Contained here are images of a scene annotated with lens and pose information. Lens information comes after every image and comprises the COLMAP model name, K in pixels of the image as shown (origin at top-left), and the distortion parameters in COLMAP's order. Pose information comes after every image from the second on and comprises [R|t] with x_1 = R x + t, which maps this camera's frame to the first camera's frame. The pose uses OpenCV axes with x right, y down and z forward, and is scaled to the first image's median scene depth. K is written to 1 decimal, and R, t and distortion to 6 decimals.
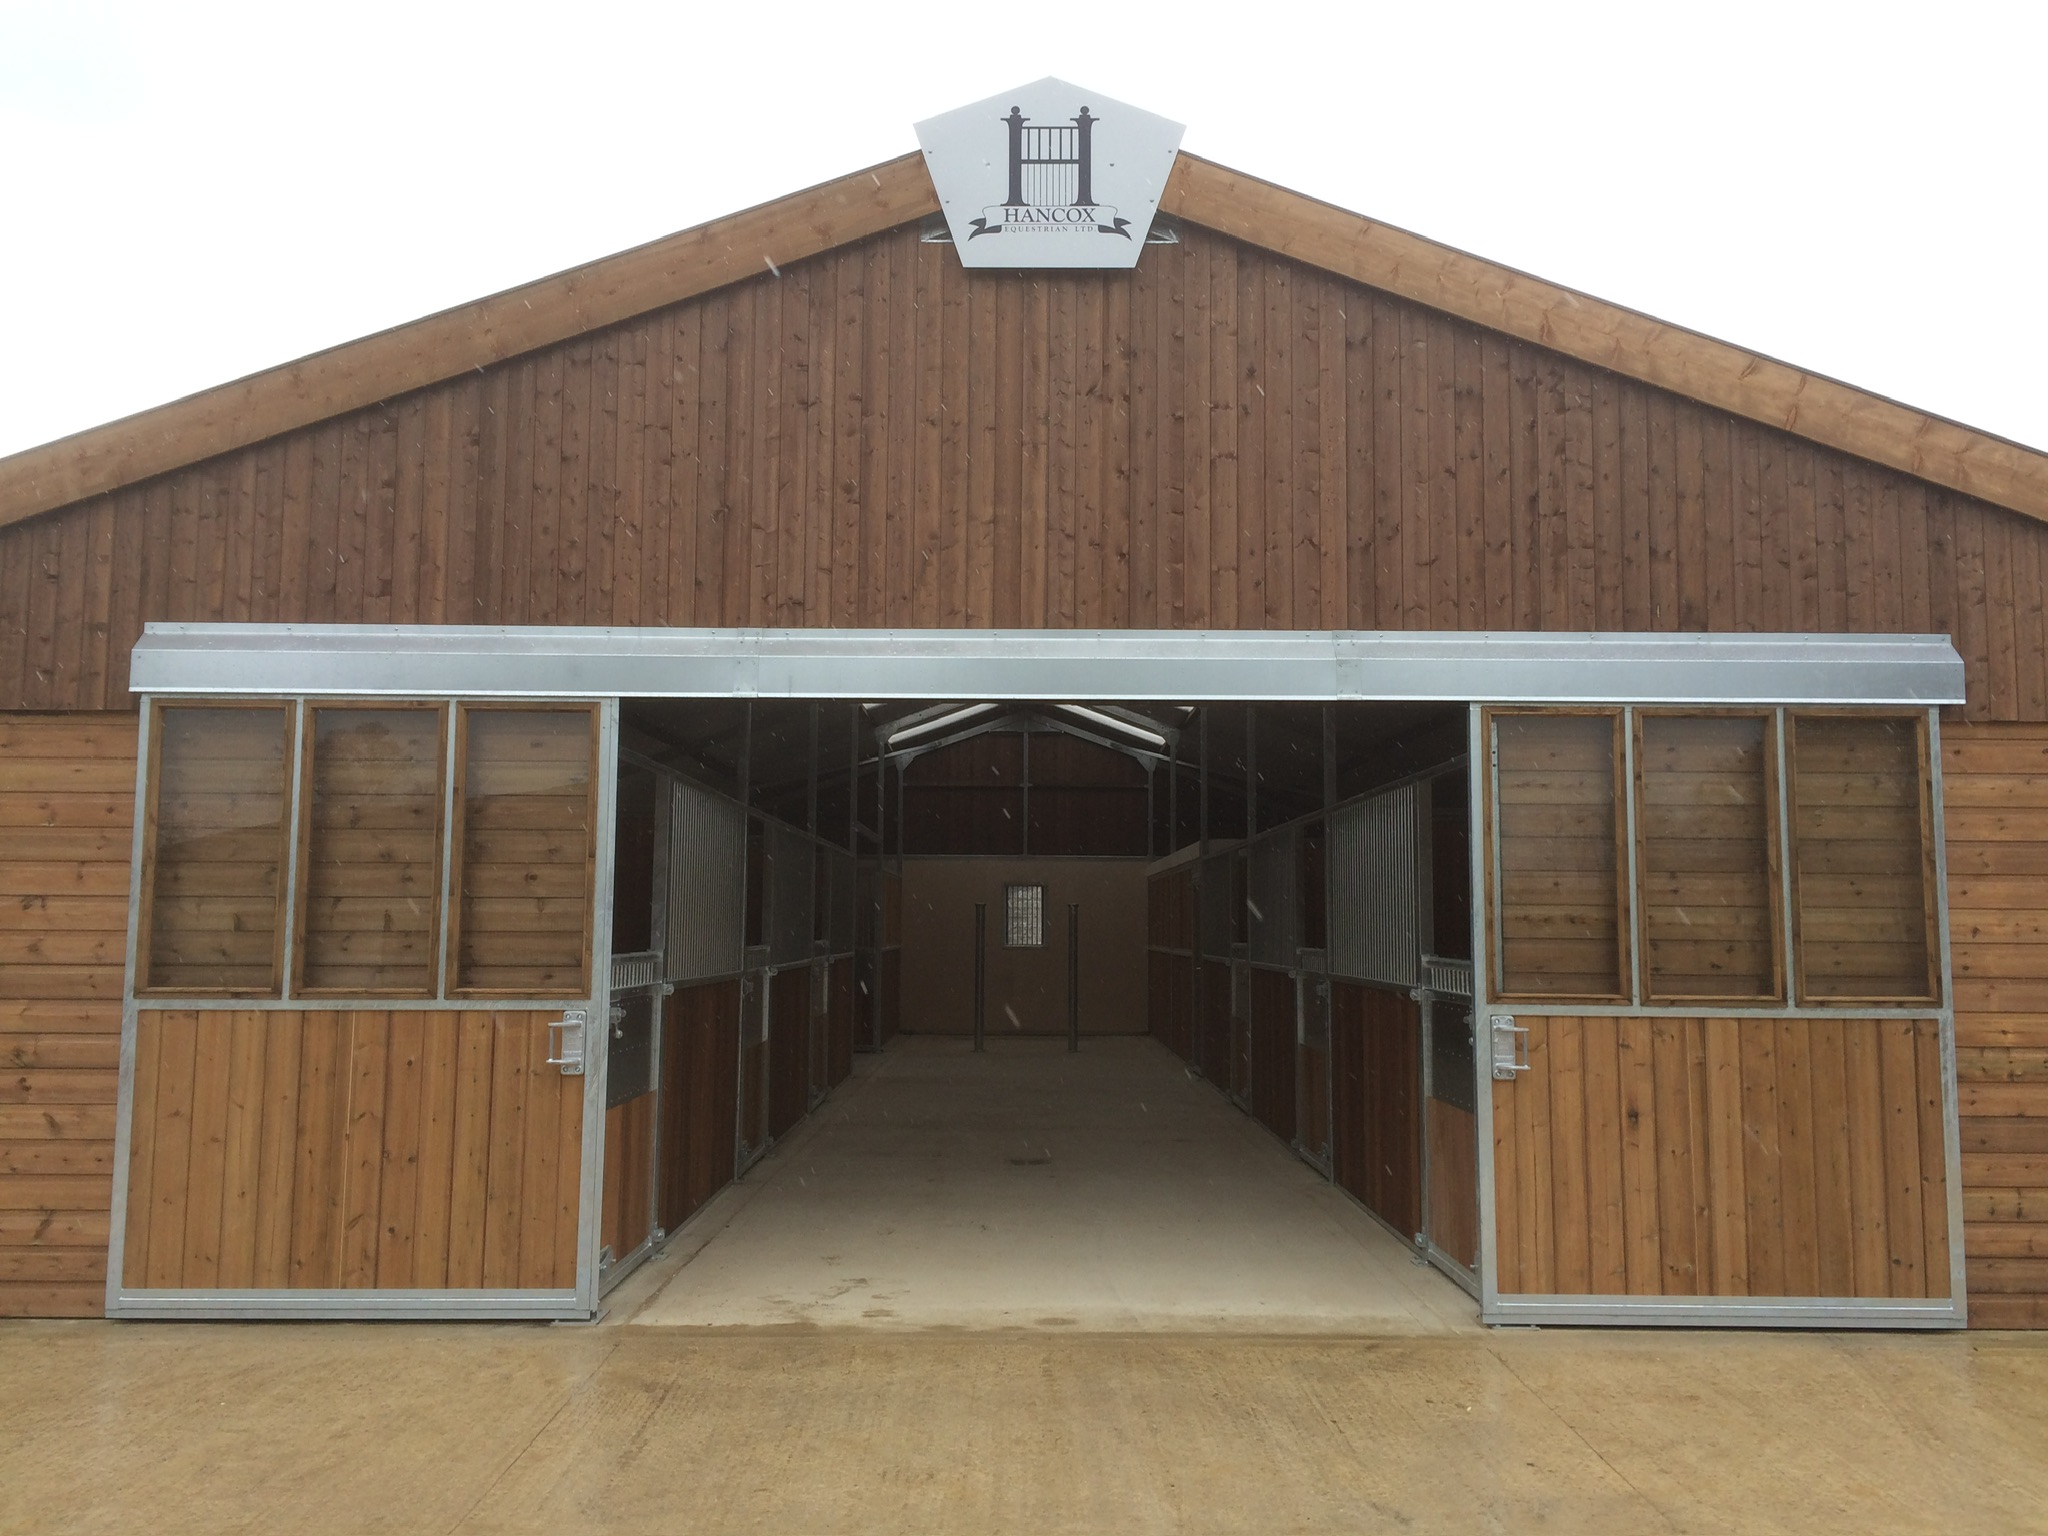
lens RADIAL K [[1747.8, 0, 1022.7], [0, 1747.8, 772.3], [0, 0, 1]] dist [0.090080, -0.118312]
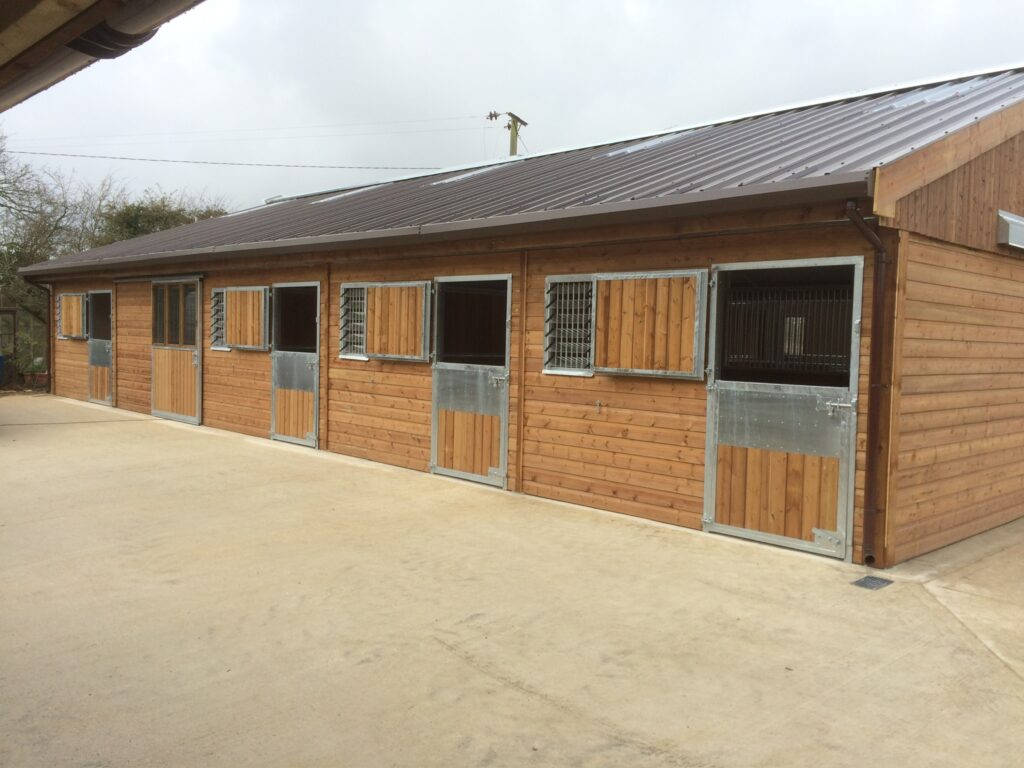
lens RADIAL K [[873.9, 0, 517.9], [0, 873.9, 392.1], [0, 0, 1]] dist [0.090080, -0.118312]
pose [[0.723329, -0.030441, 0.689833, -1.613889], [-0.091578, 0.985974, 0.139534, 0.031723], [-0.684404, -0.164102, 0.710395, 0.611500]]
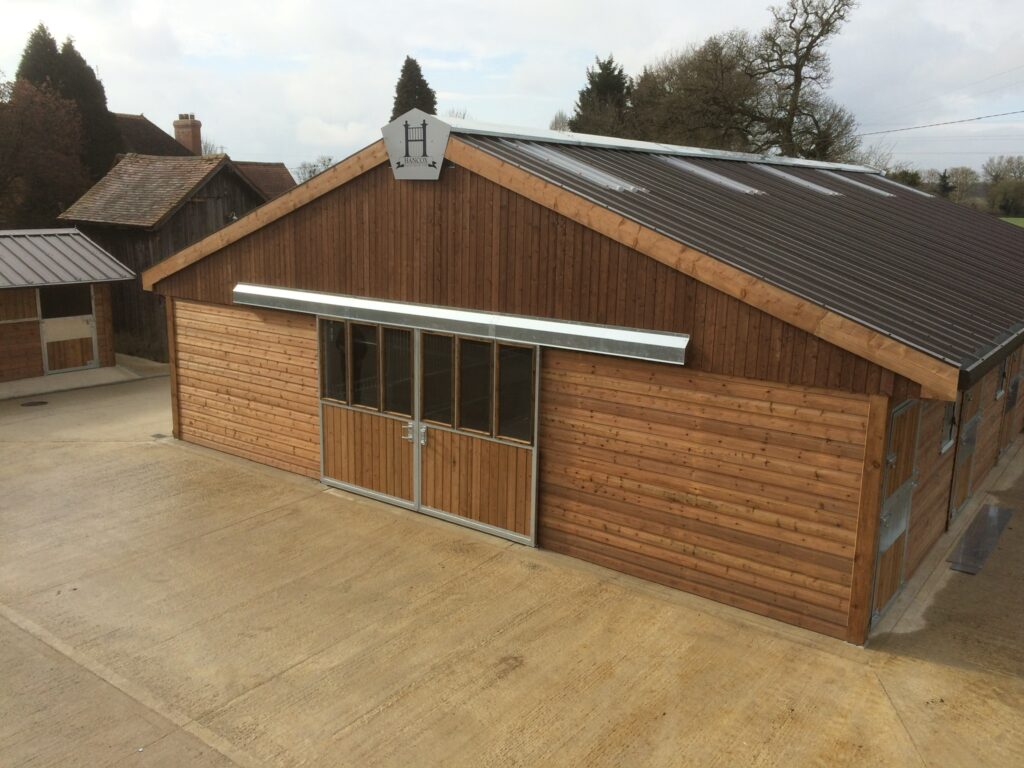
lens RADIAL K [[873.9, 0, 511.0], [0, 873.9, 390.3], [0, 0, 1]] dist [0.090080, -0.118312]
pose [[0.796984, 0.139708, -0.587620, 1.059947], [0.040318, 0.958406, 0.282546, -0.361388], [0.602653, -0.248877, 0.758202, -0.100442]]
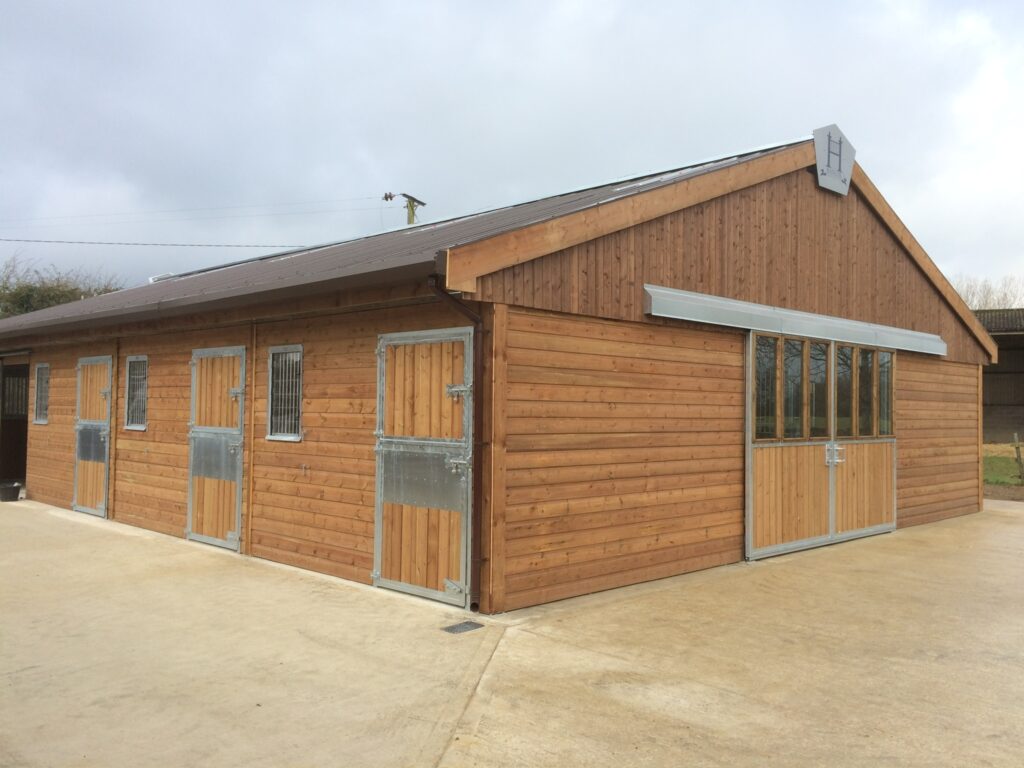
lens RADIAL K [[873.9, 0, 521.6], [0, 873.9, 385.7], [0, 0, 1]] dist [0.090080, -0.118312]
pose [[0.708683, 0.021743, 0.705192, -1.392482], [-0.079263, 0.995651, 0.048957, 0.003295], [-0.701061, -0.090591, 0.707324, 0.300166]]
